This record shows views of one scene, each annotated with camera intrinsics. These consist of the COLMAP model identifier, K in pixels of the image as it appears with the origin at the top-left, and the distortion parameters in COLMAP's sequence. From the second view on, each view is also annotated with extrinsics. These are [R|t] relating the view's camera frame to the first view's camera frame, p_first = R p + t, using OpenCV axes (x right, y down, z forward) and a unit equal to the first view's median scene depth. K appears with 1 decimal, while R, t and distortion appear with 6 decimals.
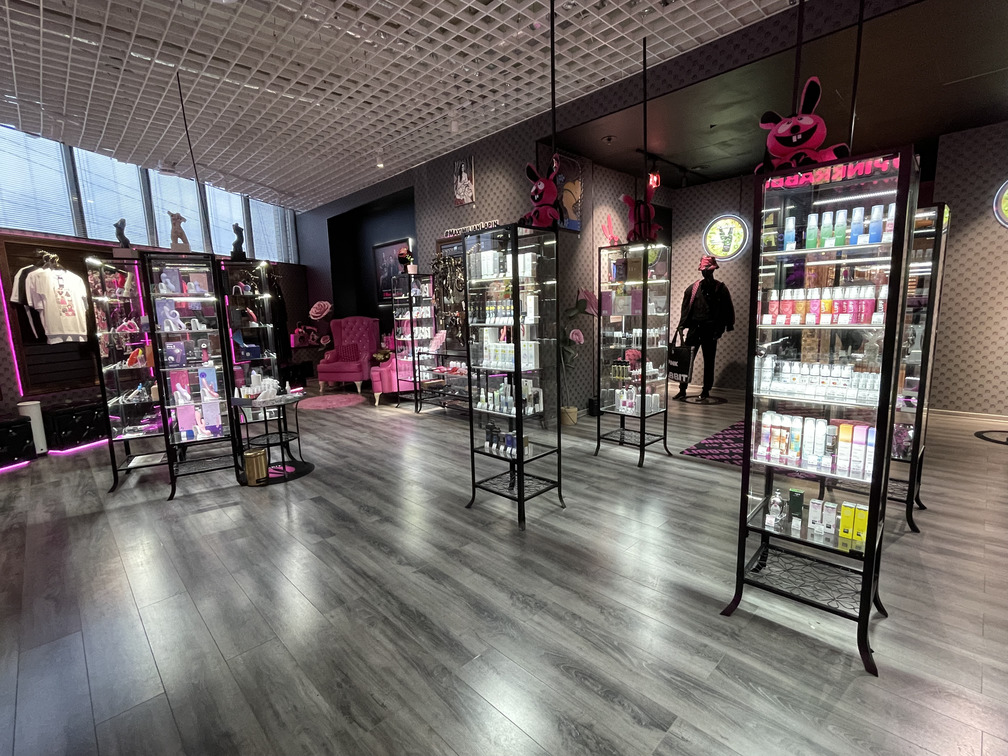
lens RADIAL K [[472.4, 0, 503.8], [0, 472.4, 381.0], [0, 0, 1]] dist [0.000959, 0.000339]
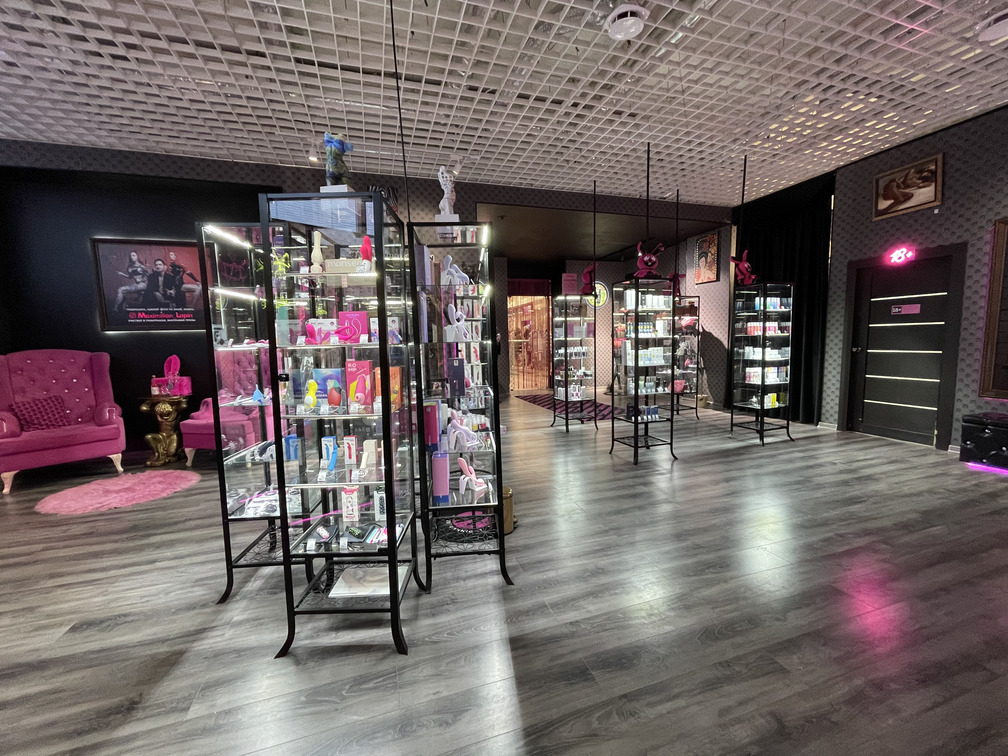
lens RADIAL K [[406.8, 0, 504.2], [0, 406.8, 380.3], [0, 0, 1]] dist [-0.002002, -0.000260]
pose [[0.439477, -0.066360, 0.895799, -0.866443], [0.149434, 0.988772, -0.000065, -0.029268], [-0.885736, 0.133891, 0.444459, 0.500090]]
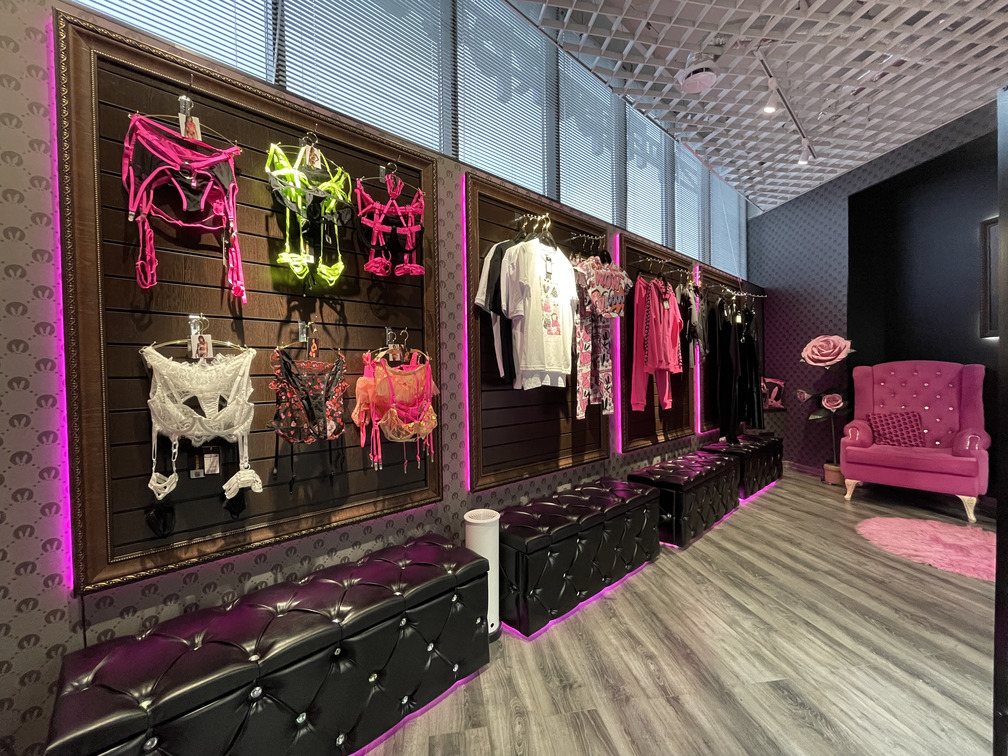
lens RADIAL K [[406.8, 0, 504.2], [0, 406.8, 380.3], [0, 0, 1]] dist [-0.002002, -0.000260]
pose [[0.821404, 0.031519, -0.569475, -0.726098], [-0.102095, 0.990470, -0.092441, -0.045647], [0.561134, 0.134072, 0.816795, 0.637163]]
